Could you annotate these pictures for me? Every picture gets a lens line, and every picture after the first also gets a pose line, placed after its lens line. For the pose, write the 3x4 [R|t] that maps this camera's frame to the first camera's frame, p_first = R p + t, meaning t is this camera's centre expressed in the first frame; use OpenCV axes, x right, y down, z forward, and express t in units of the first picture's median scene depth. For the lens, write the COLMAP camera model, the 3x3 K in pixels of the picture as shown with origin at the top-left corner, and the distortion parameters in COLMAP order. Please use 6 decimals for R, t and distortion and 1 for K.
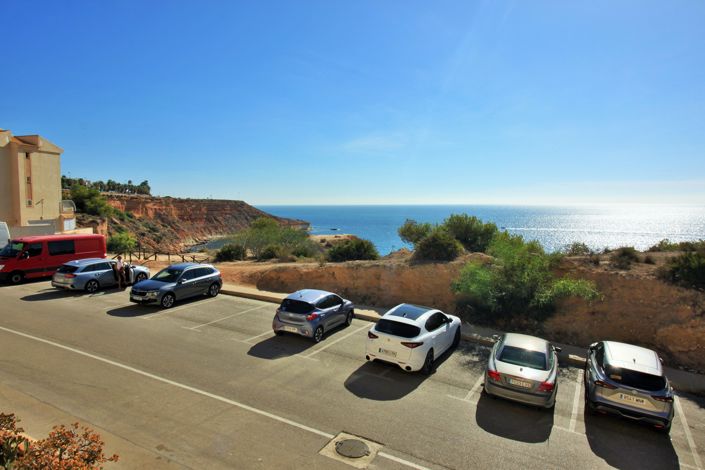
lens RADIAL K [[476.5, 0, 352.5], [0, 476.5, 235.0], [0, 0, 1]] dist [-0.000794, -0.001422]
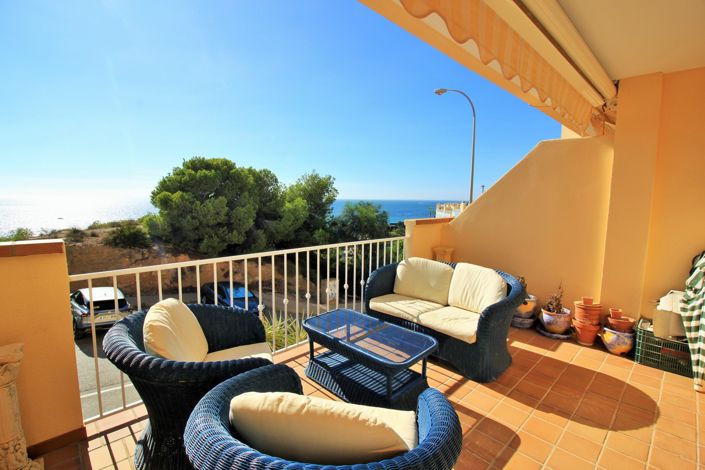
lens RADIAL K [[330.5, 0, 352.5], [0, 330.5, 235.0], [0, 0, 1]] dist [-0.015344, -0.000087]
pose [[0.299210, -0.096727, 0.949272, -0.083550], [0.048506, 0.995104, 0.086108, 0.005112], [-0.952954, 0.020281, 0.302437, -0.056525]]
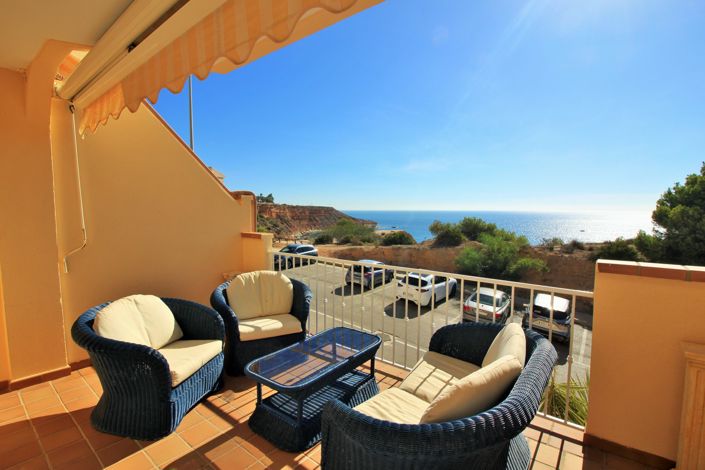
lens RADIAL K [[330.5, 0, 352.5], [0, 330.5, 235.0], [0, 0, 1]] dist [-0.015344, -0.000087]
pose [[0.986254, 0.019011, -0.164139, 0.036170], [-0.017058, 0.999766, 0.013300, 0.006934], [0.164353, -0.010317, 0.986348, -0.129353]]
